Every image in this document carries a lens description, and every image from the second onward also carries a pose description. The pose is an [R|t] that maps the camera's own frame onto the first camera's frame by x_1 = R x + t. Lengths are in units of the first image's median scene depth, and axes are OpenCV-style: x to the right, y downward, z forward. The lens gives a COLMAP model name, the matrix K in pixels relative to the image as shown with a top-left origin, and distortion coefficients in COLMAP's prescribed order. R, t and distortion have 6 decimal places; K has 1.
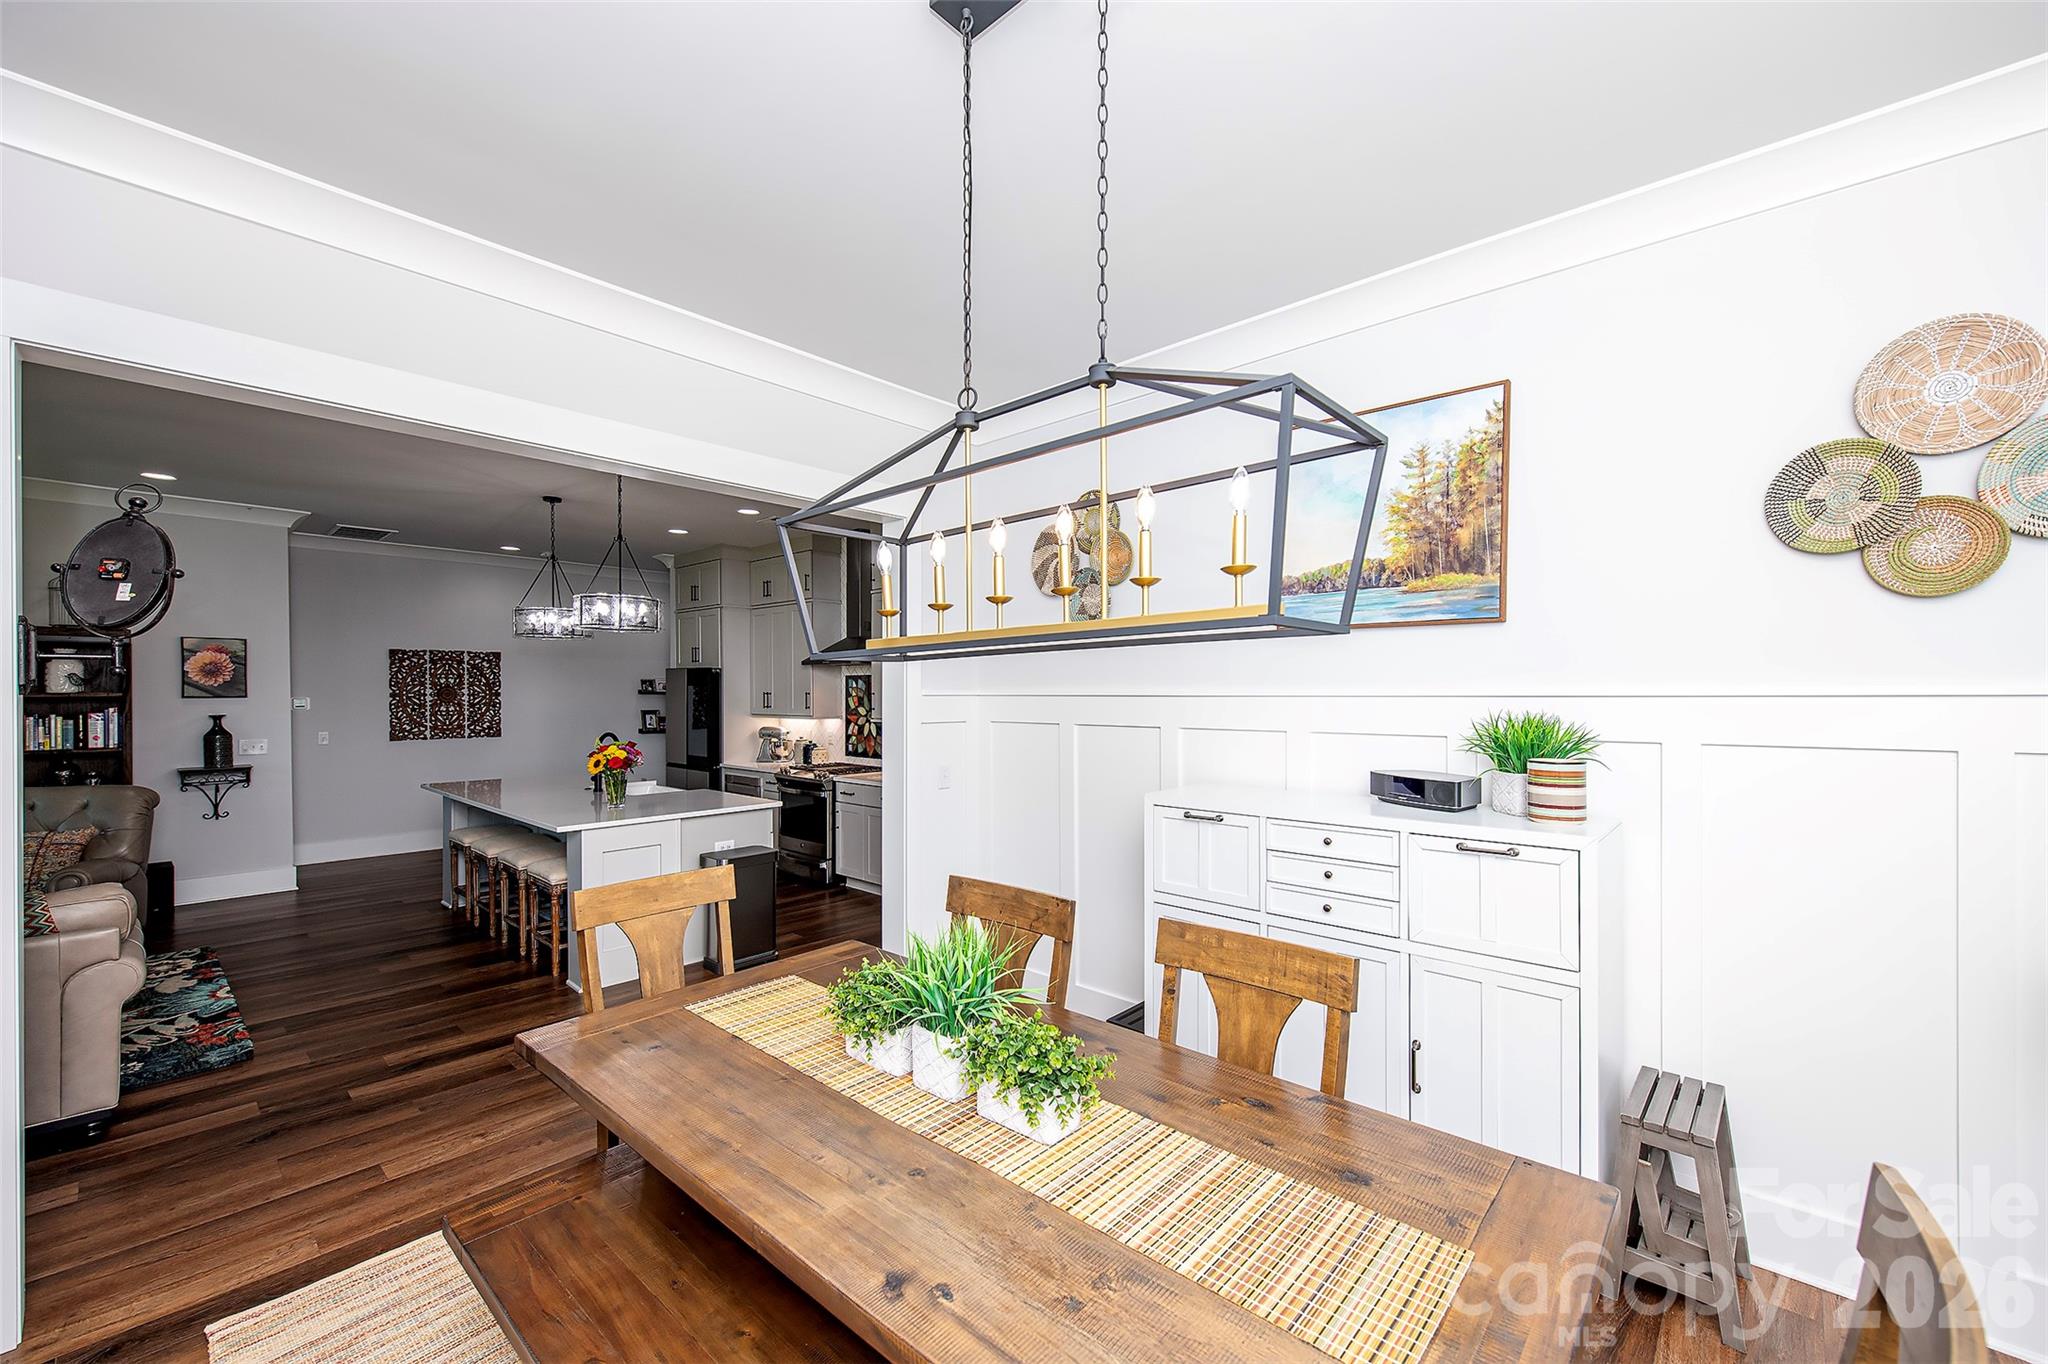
lens RADIAL K [[819.4, 0, 1020.9], [0, 819.4, 693.7], [0, 0, 1]] dist [0.011082, -0.003424]
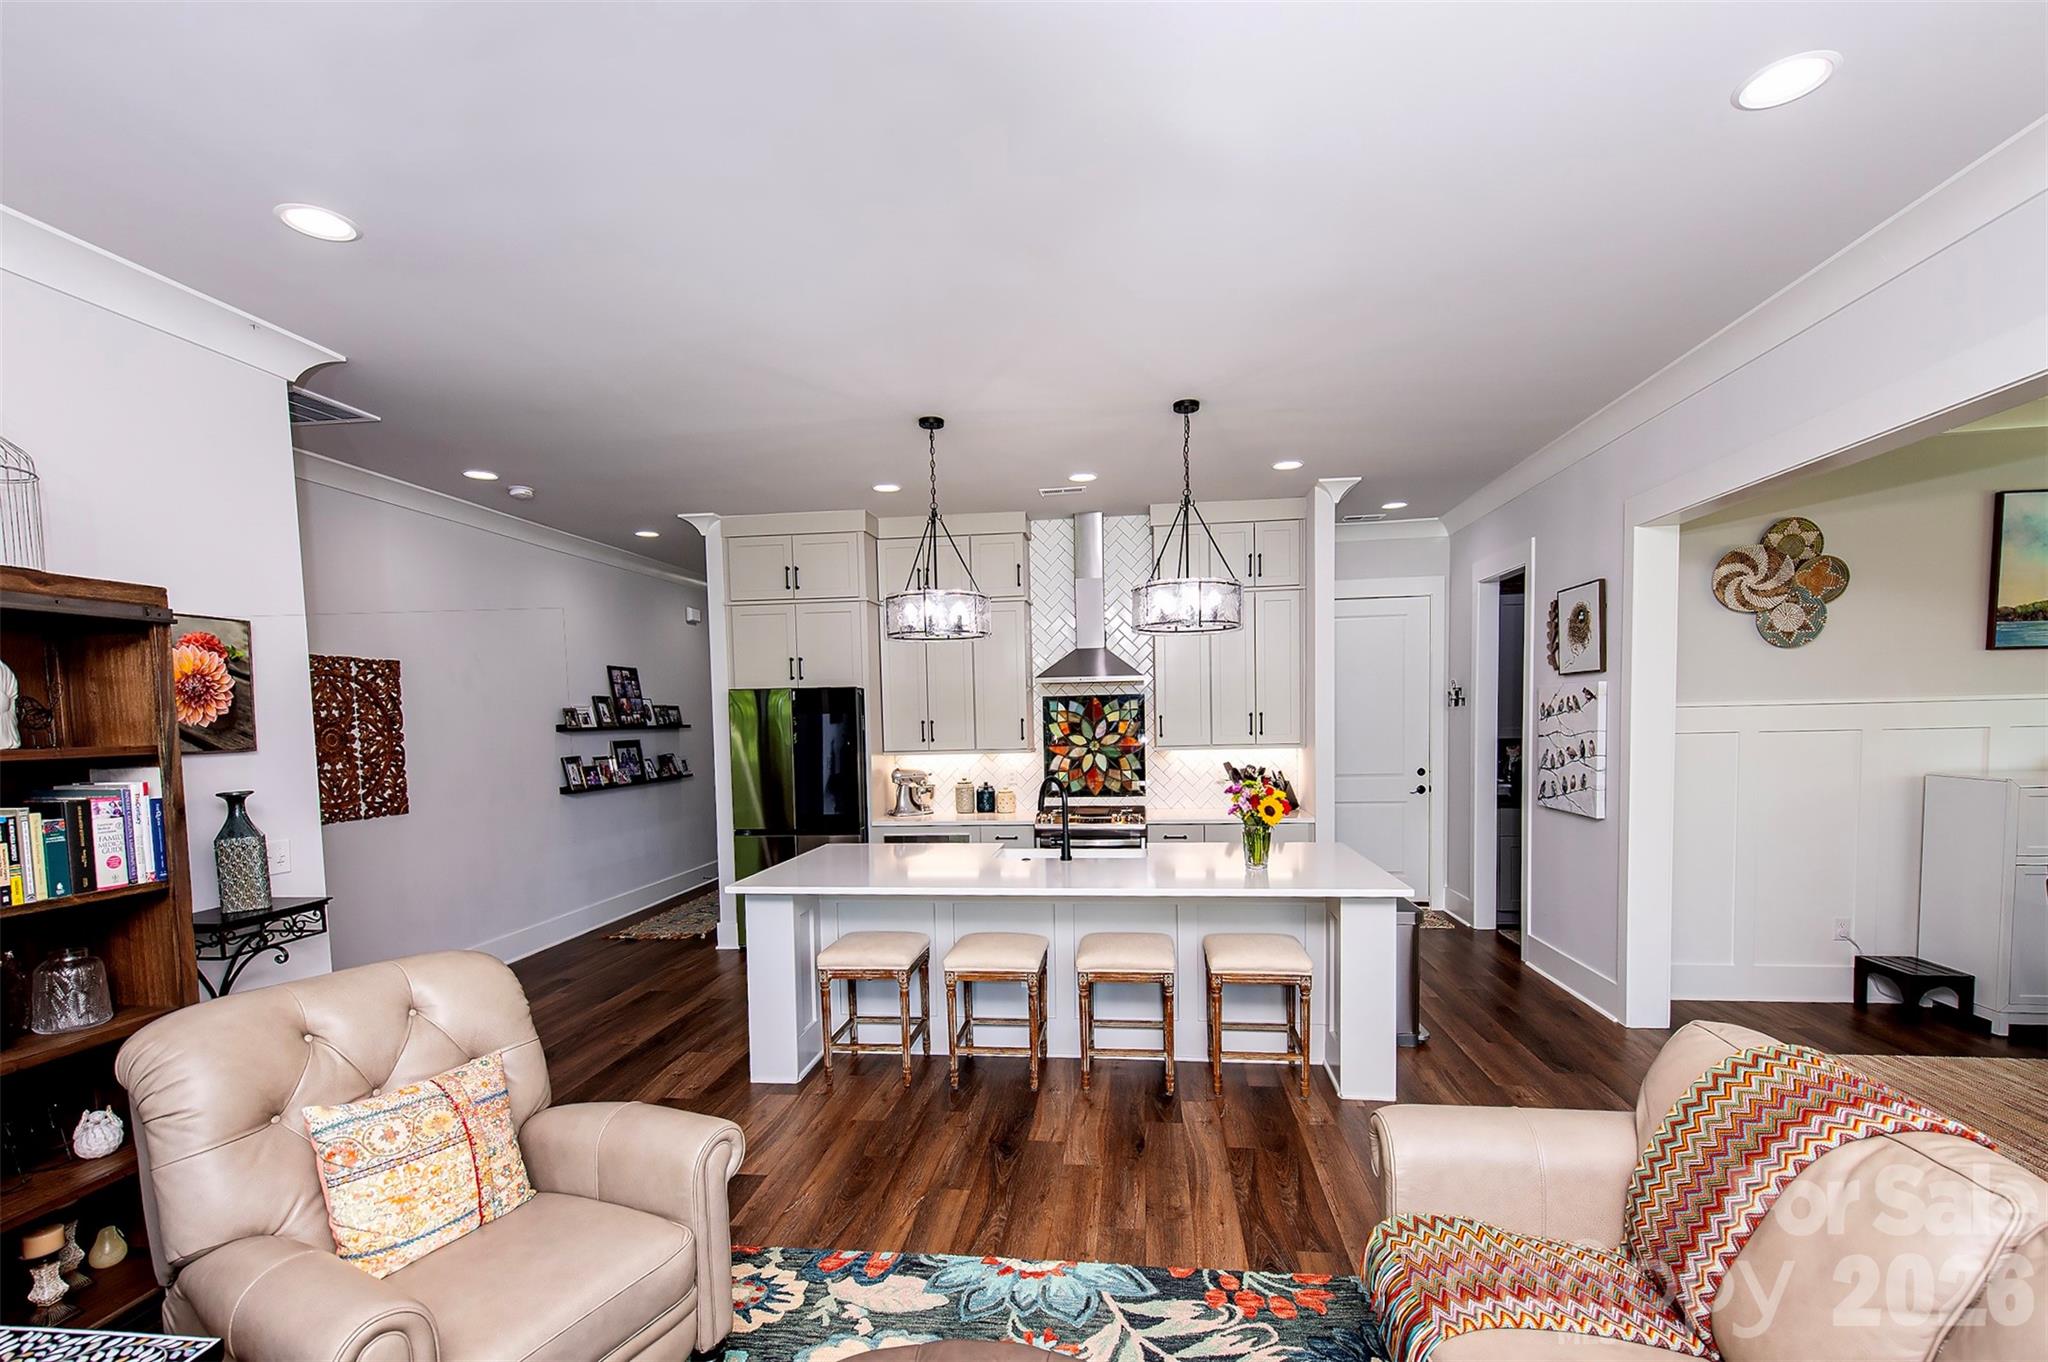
lens RADIAL K [[898.1, 0, 1032.3], [0, 898.1, 781.6], [0, 0, 1]] dist [0.002104, 0.000185]
pose [[0.816671, -0.061571, 0.573809, -0.859702], [0.024497, 0.997095, 0.072125, -0.003728], [-0.576583, -0.044845, 0.815807, 0.346729]]
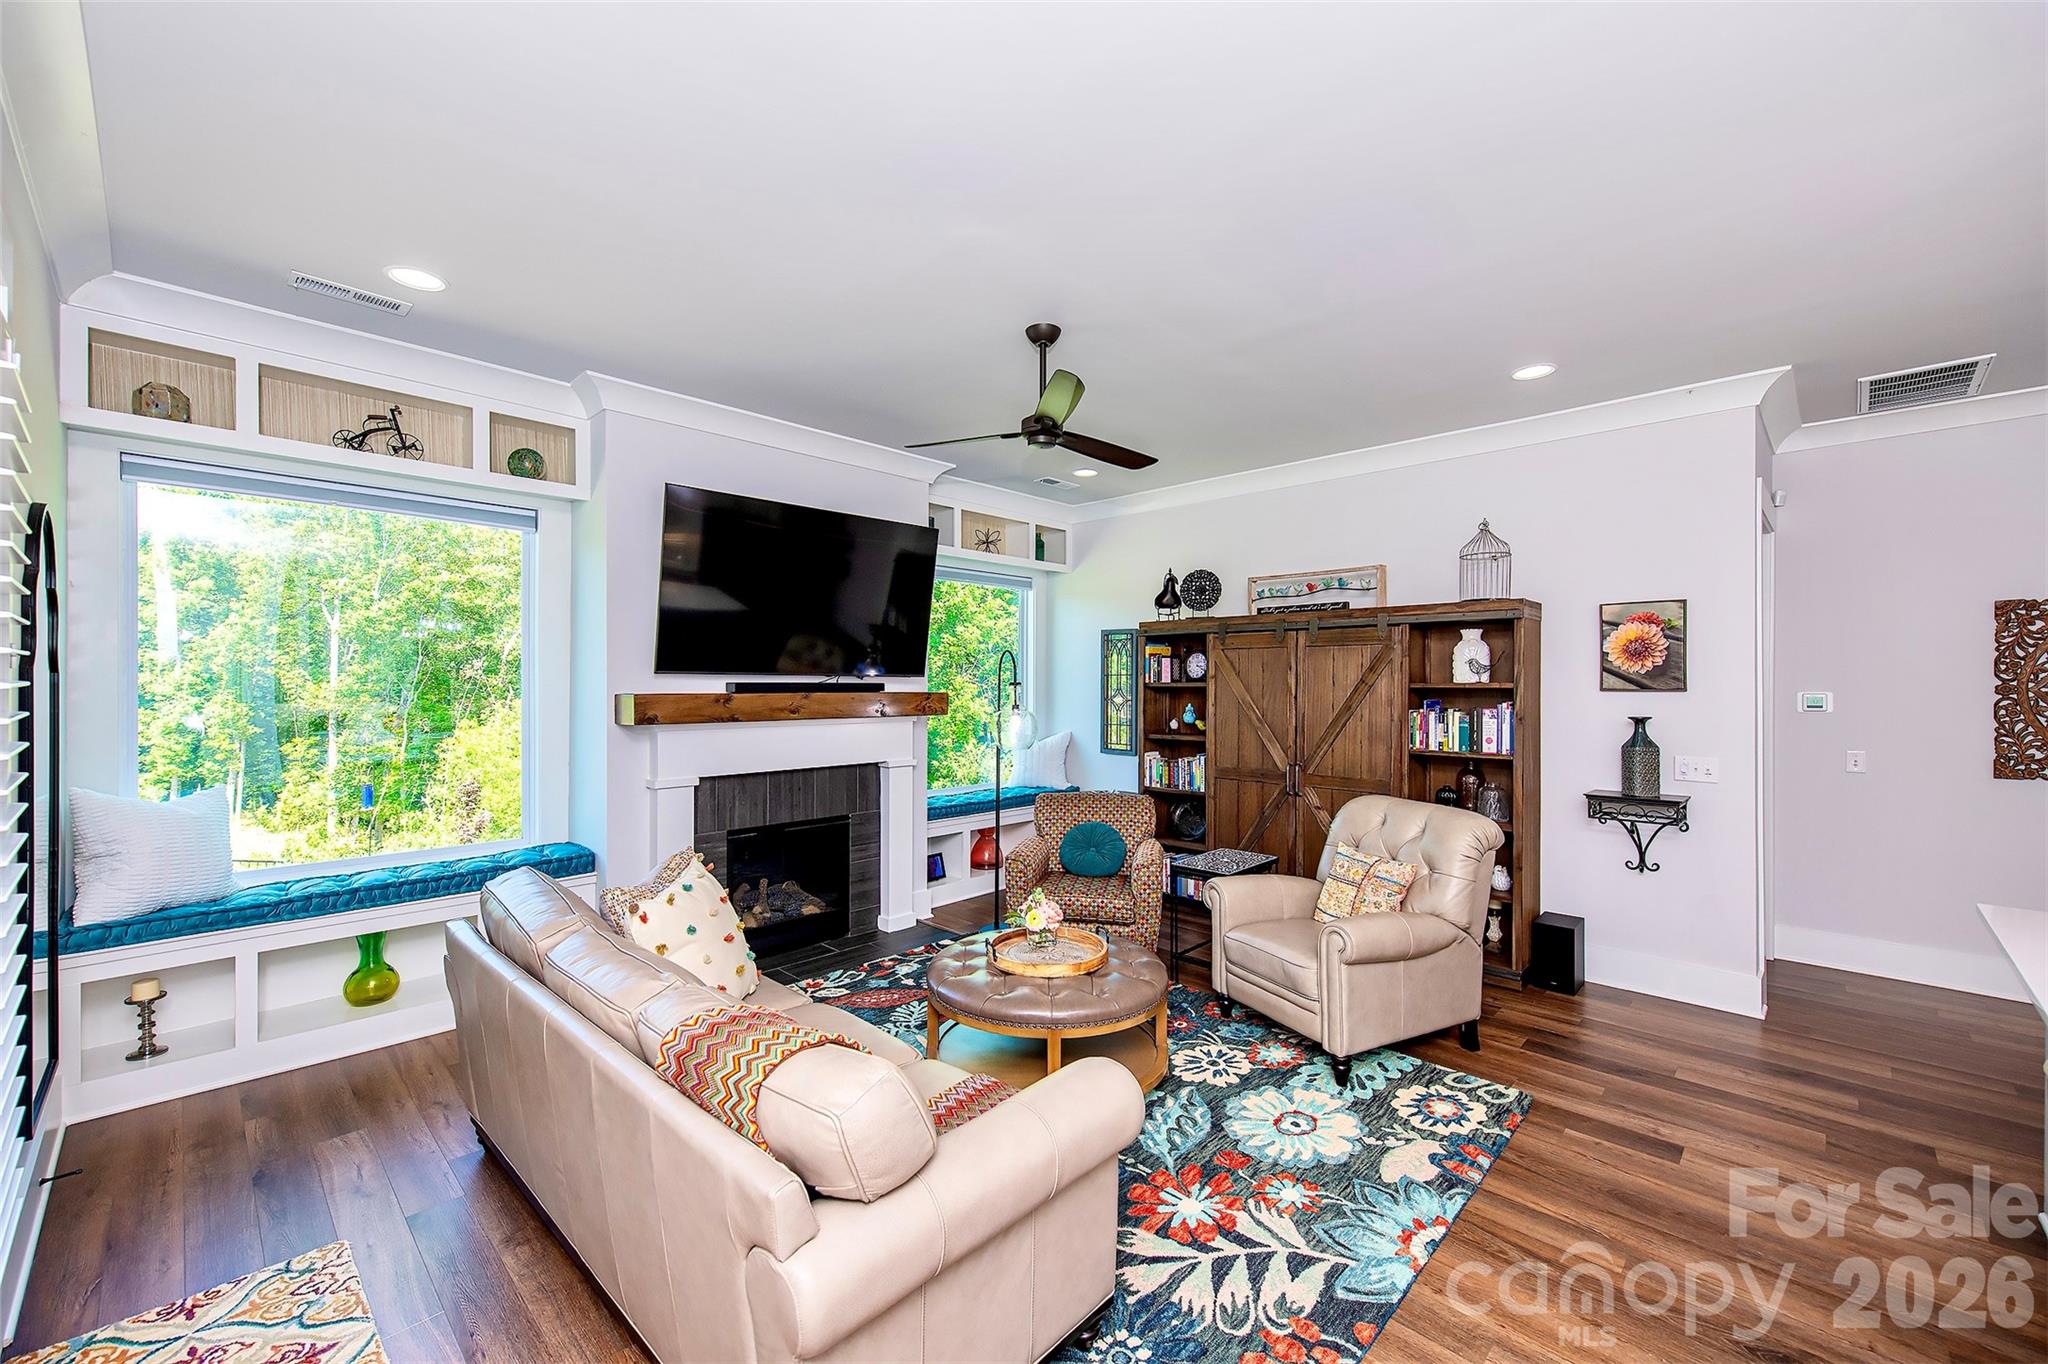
lens RADIAL K [[819.4, 0, 1039.7], [0, 819.4, 688.9], [0, 0, 1]] dist [0.011082, -0.003424]
pose [[-0.023902, 0.005761, -0.999698, -0.285383], [-0.006582, 0.999961, 0.005920, 0.002470], [0.999693, 0.006722, -0.023863, 0.507664]]
